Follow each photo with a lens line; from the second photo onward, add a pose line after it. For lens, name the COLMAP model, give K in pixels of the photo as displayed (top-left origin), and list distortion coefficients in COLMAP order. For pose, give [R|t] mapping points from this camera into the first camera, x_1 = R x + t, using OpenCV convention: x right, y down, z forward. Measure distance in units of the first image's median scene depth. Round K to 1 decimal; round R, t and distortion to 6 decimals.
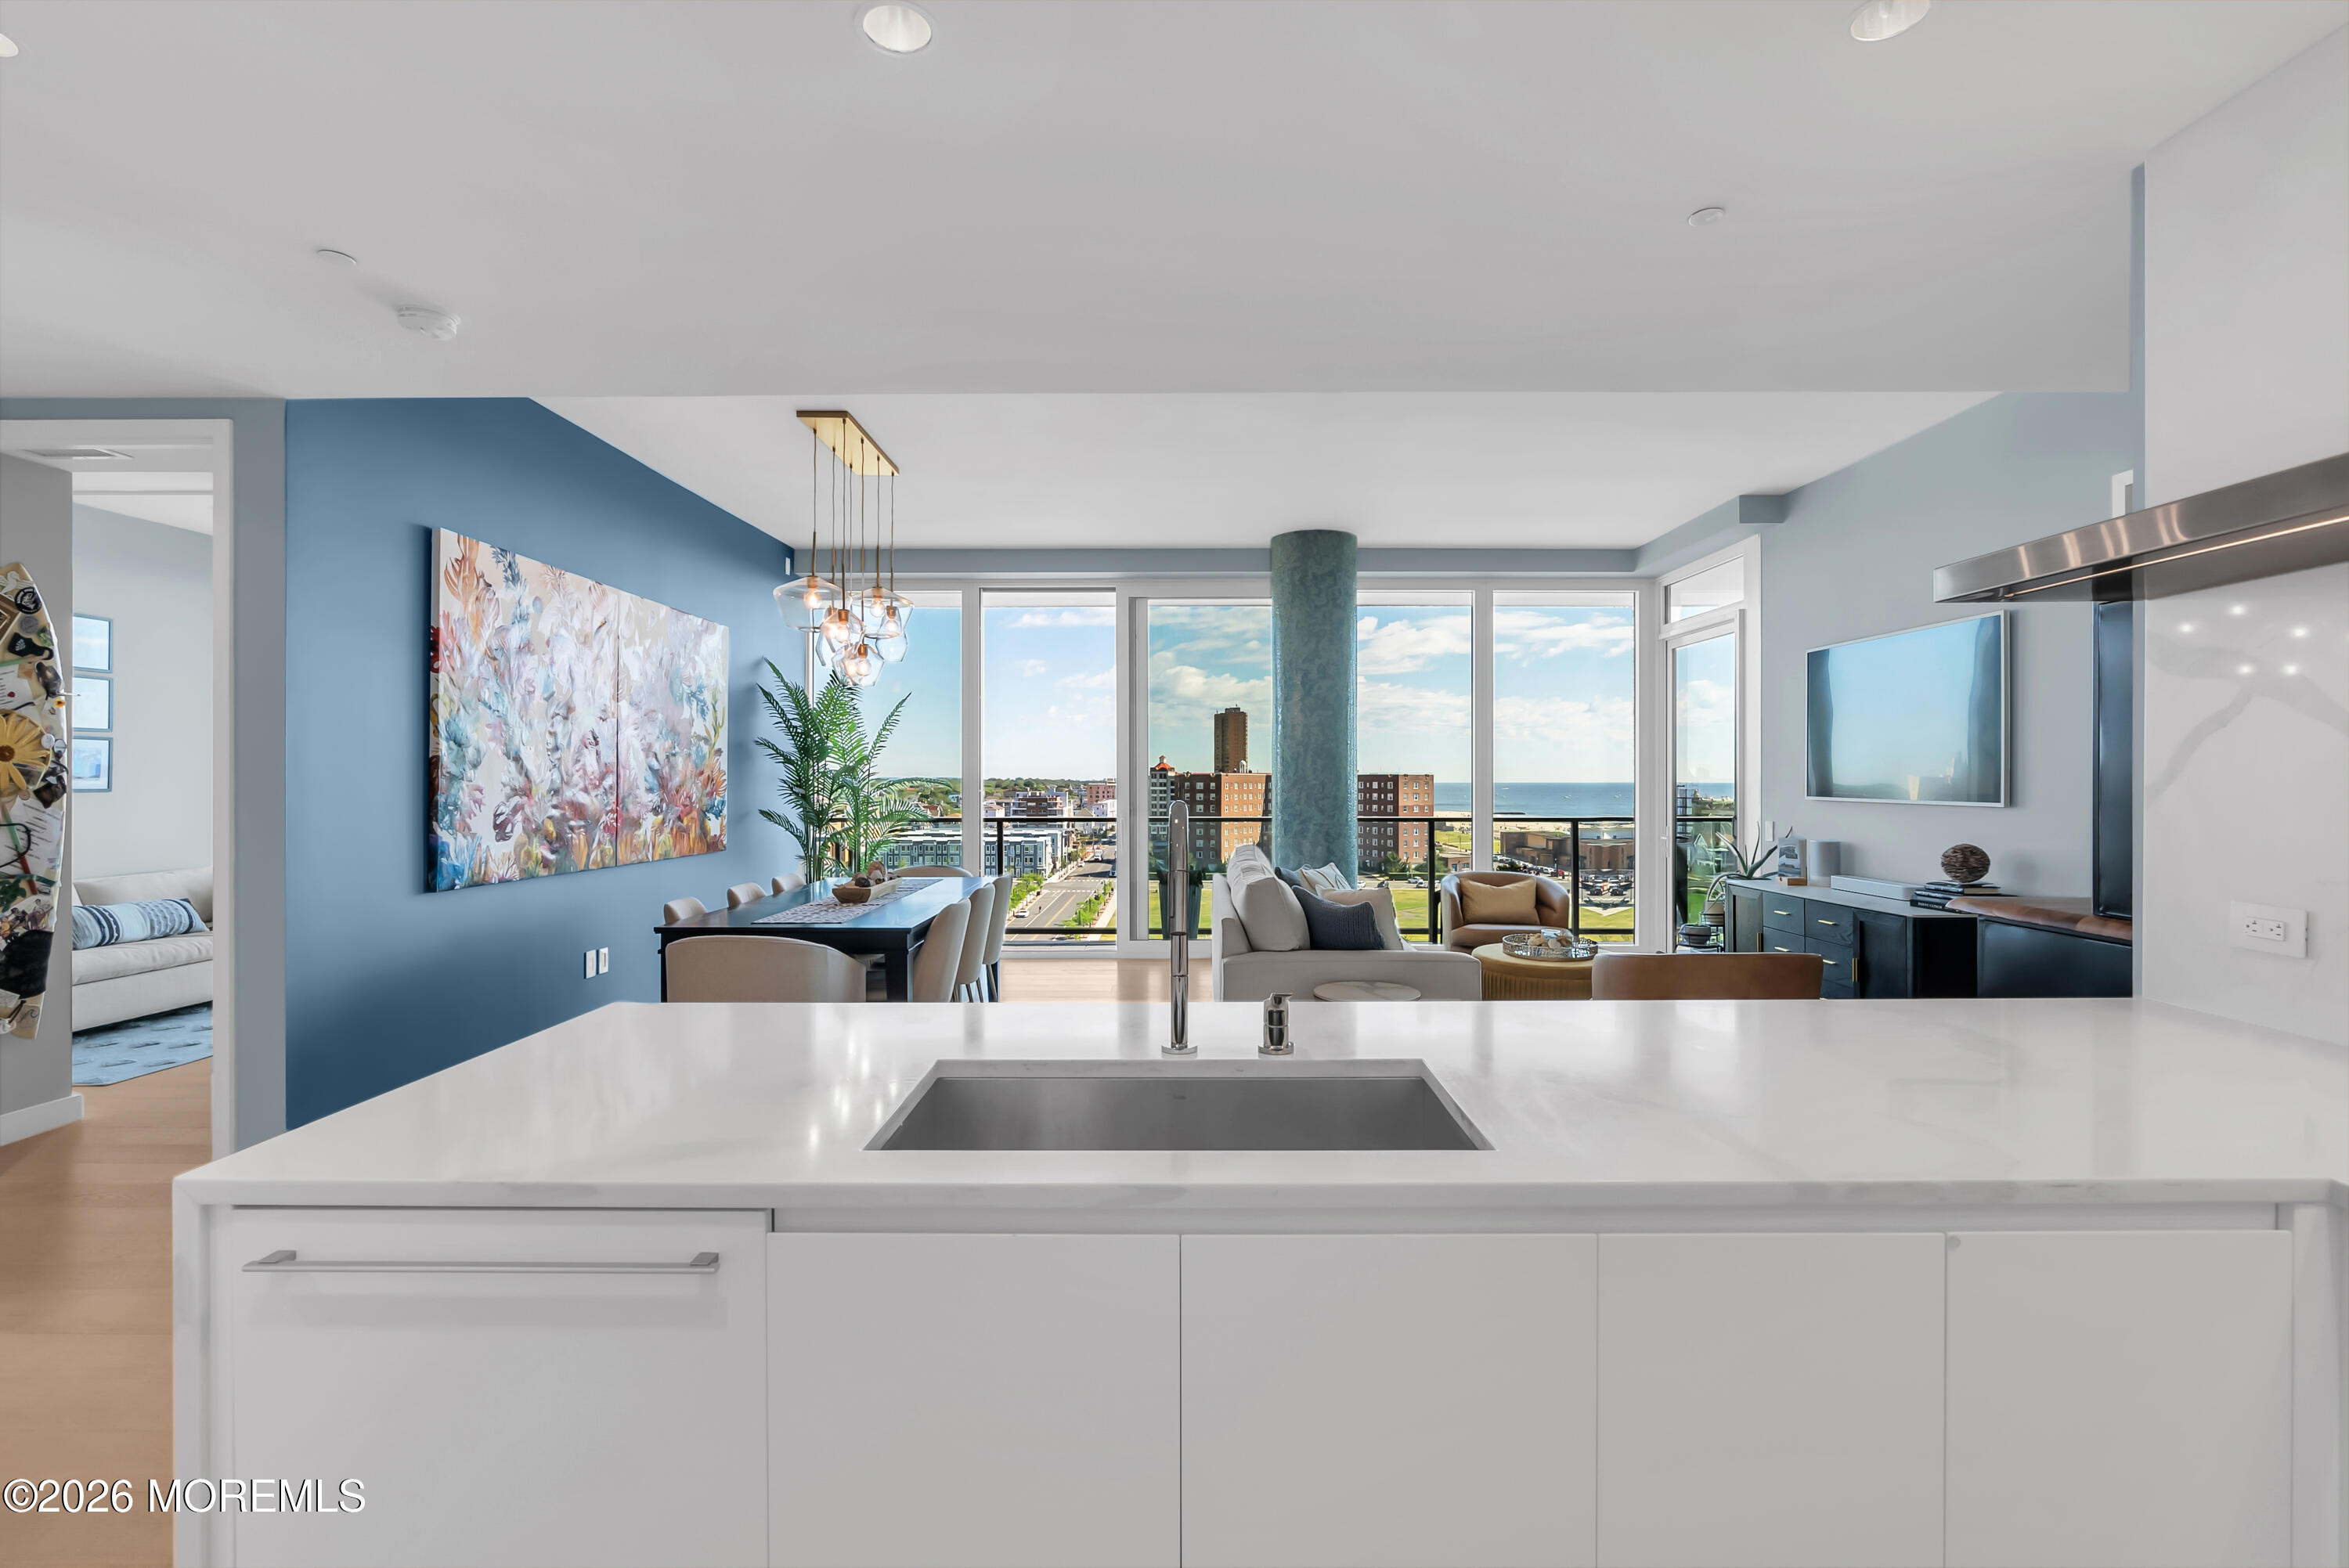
lens RADIAL K [[1064.1, 0, 1181.5], [0, 1064.1, 791.0], [0, 0, 1]] dist [-0.013621, 0.005630]
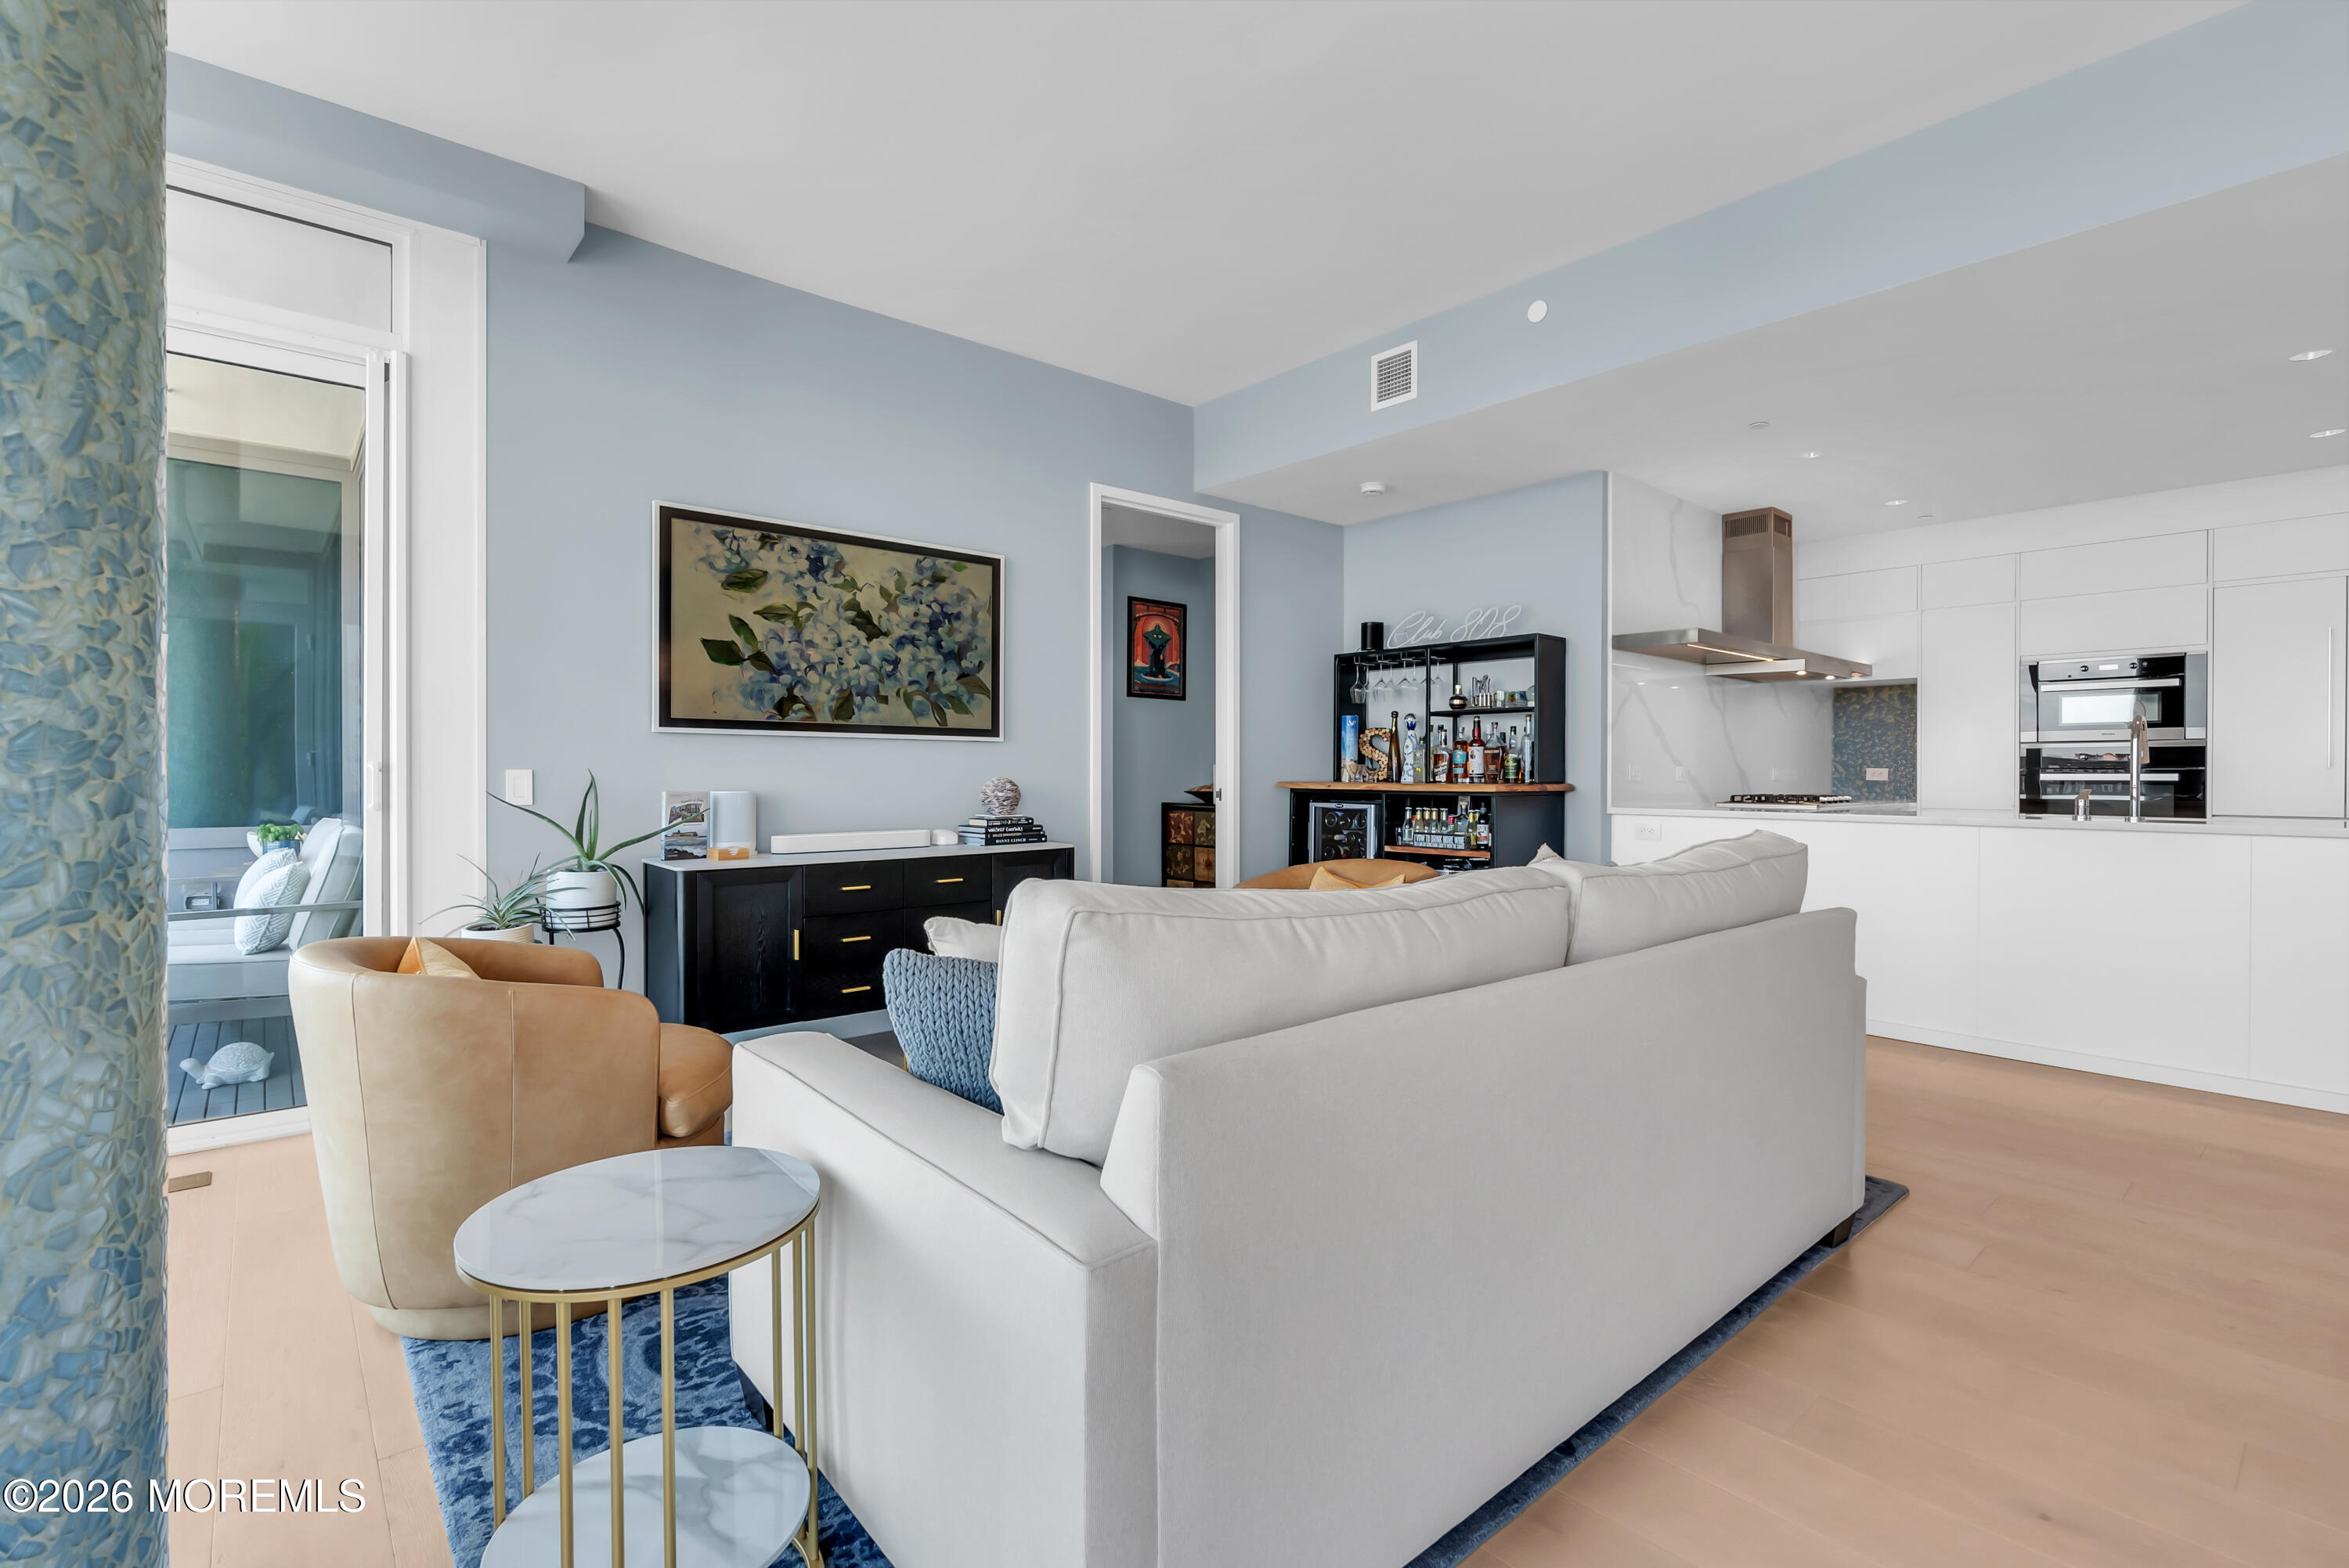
lens RADIAL K [[1064.1, 0, 1179.0], [0, 1064.1, 776.3], [0, 0, 1]] dist [-0.013621, 0.005630]
pose [[-0.661161, -0.000425, 0.750244, -0.121810], [0.008296, 0.999935, 0.007878, 0.037664], [-0.750198, 0.011432, -0.661114, 1.399543]]
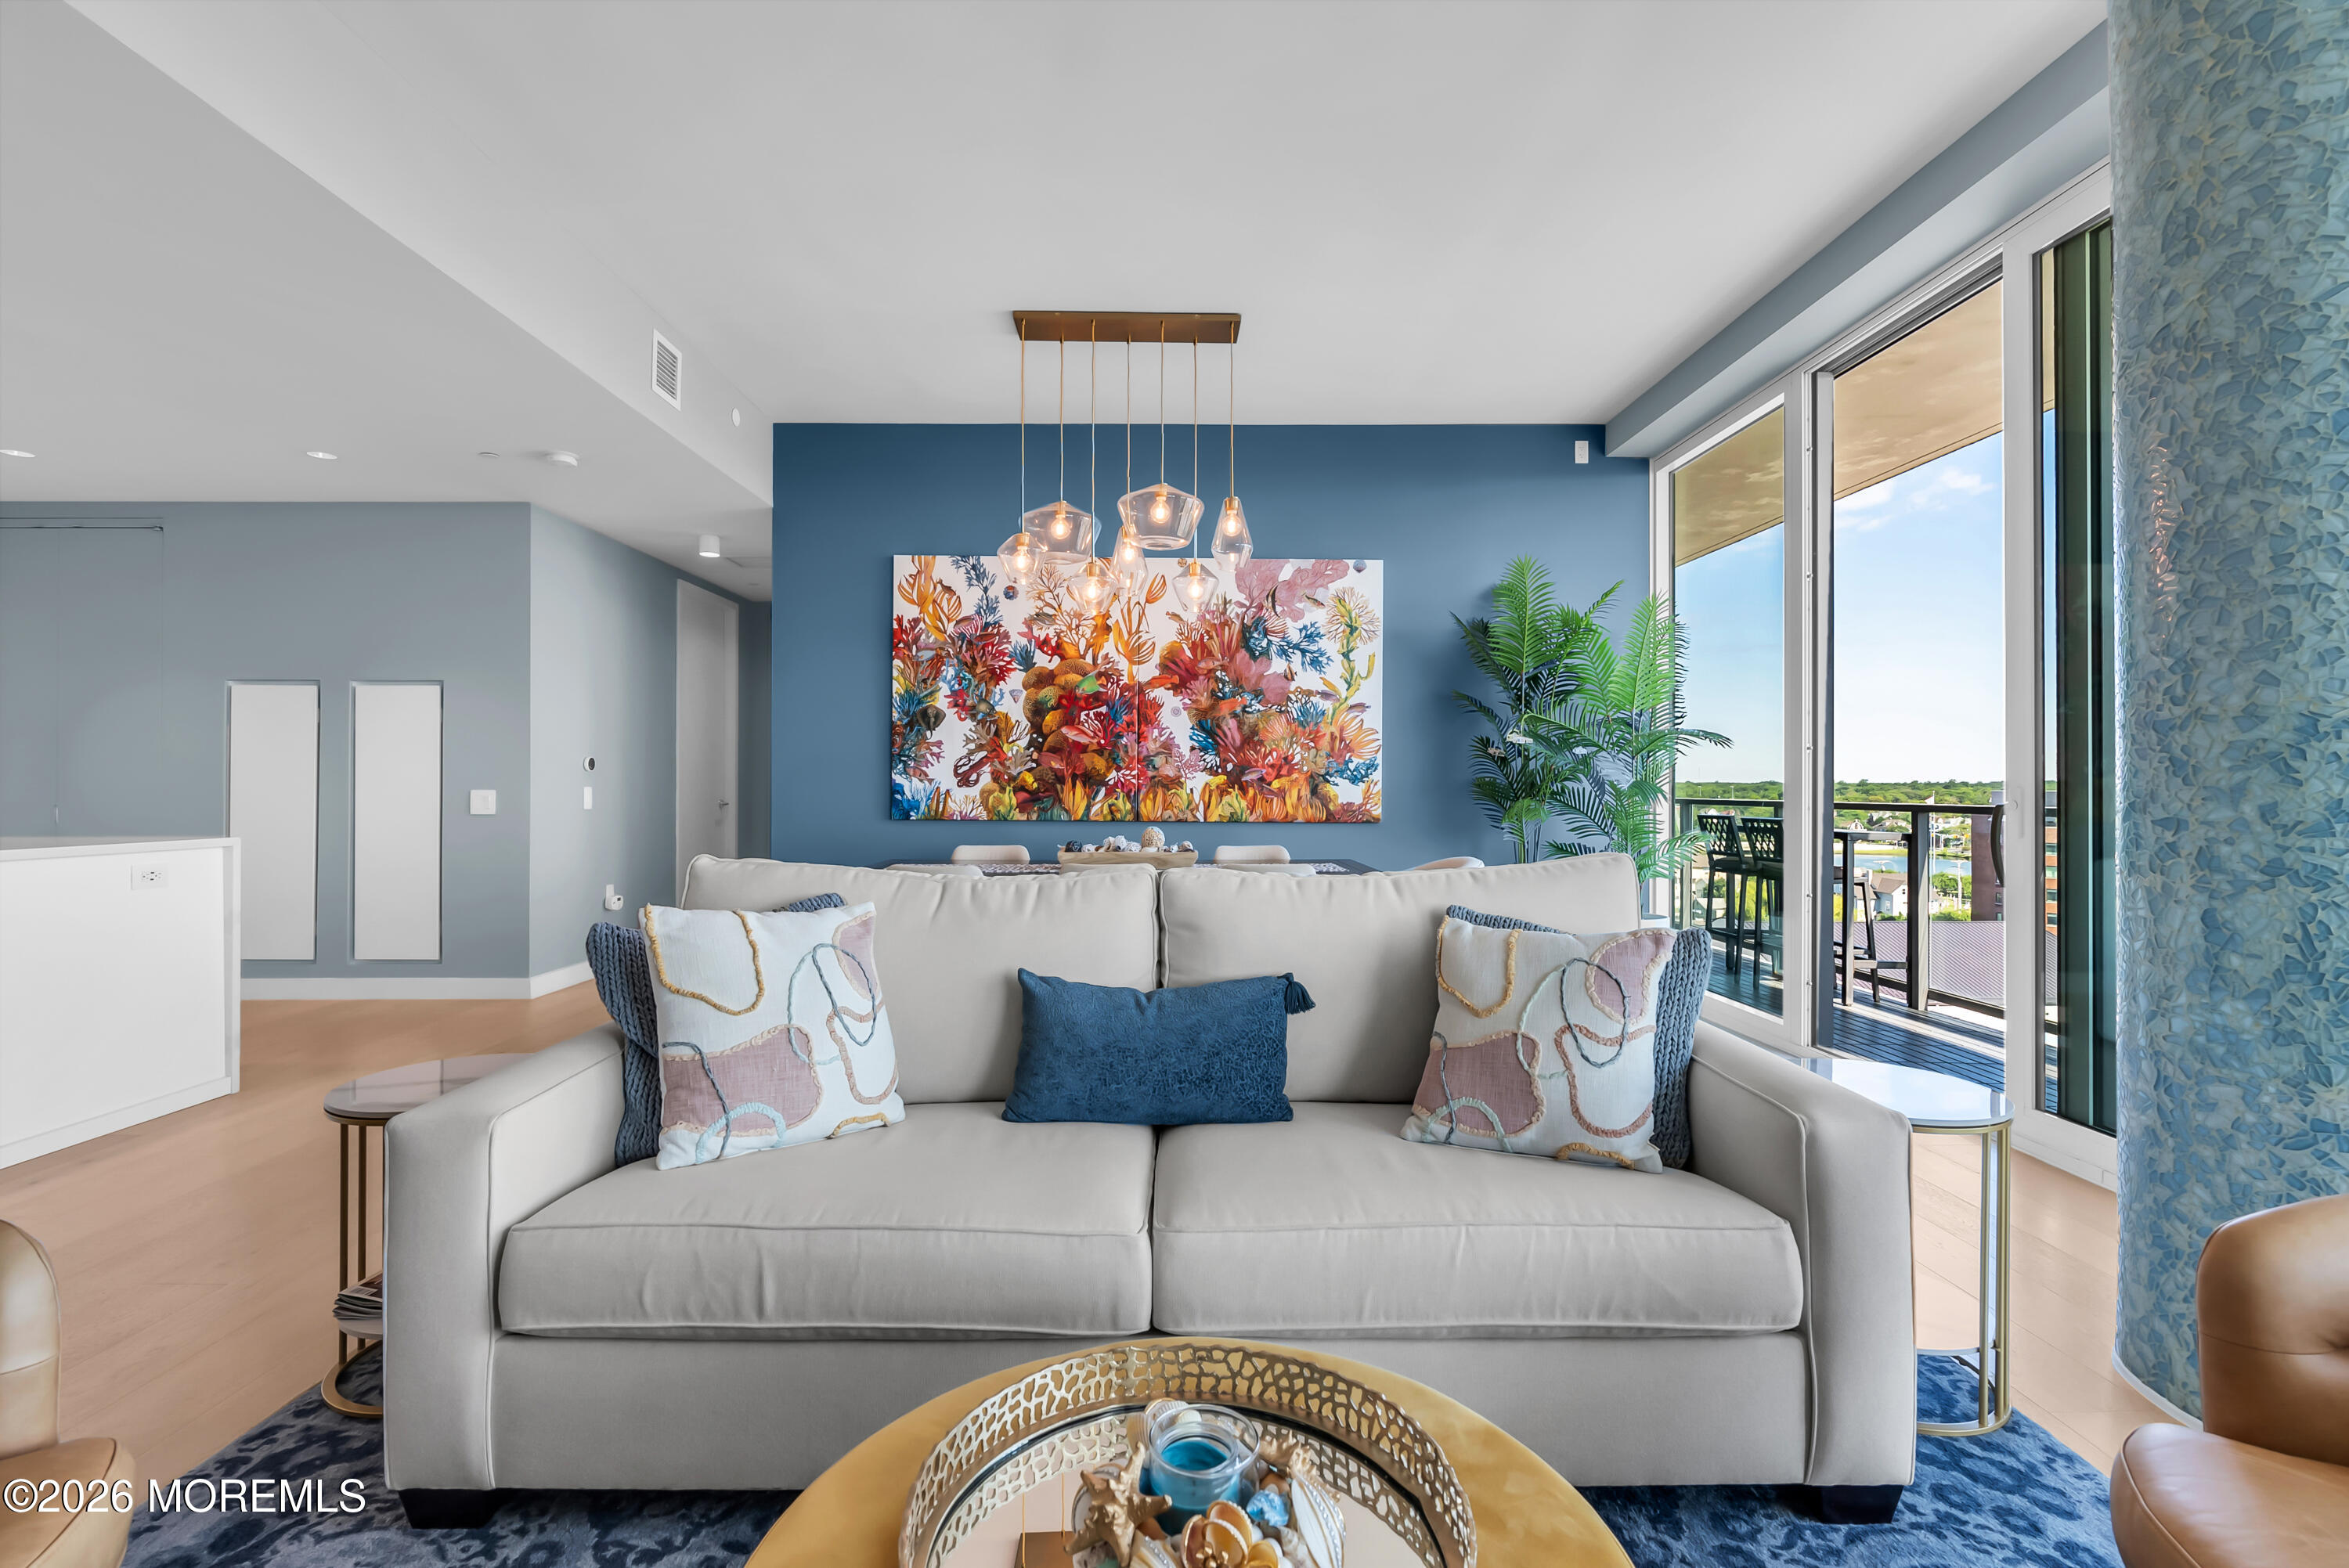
lens RADIAL K [[1064.1, 0, 1199.0], [0, 1064.1, 783.0], [0, 0, 1]] dist [-0.013621, 0.005630]
pose [[0.020651, -0.000668, -0.999787, 0.543010], [-0.012891, 0.999916, -0.000934, 0.034629], [0.999704, 0.012907, 0.020641, 1.080639]]
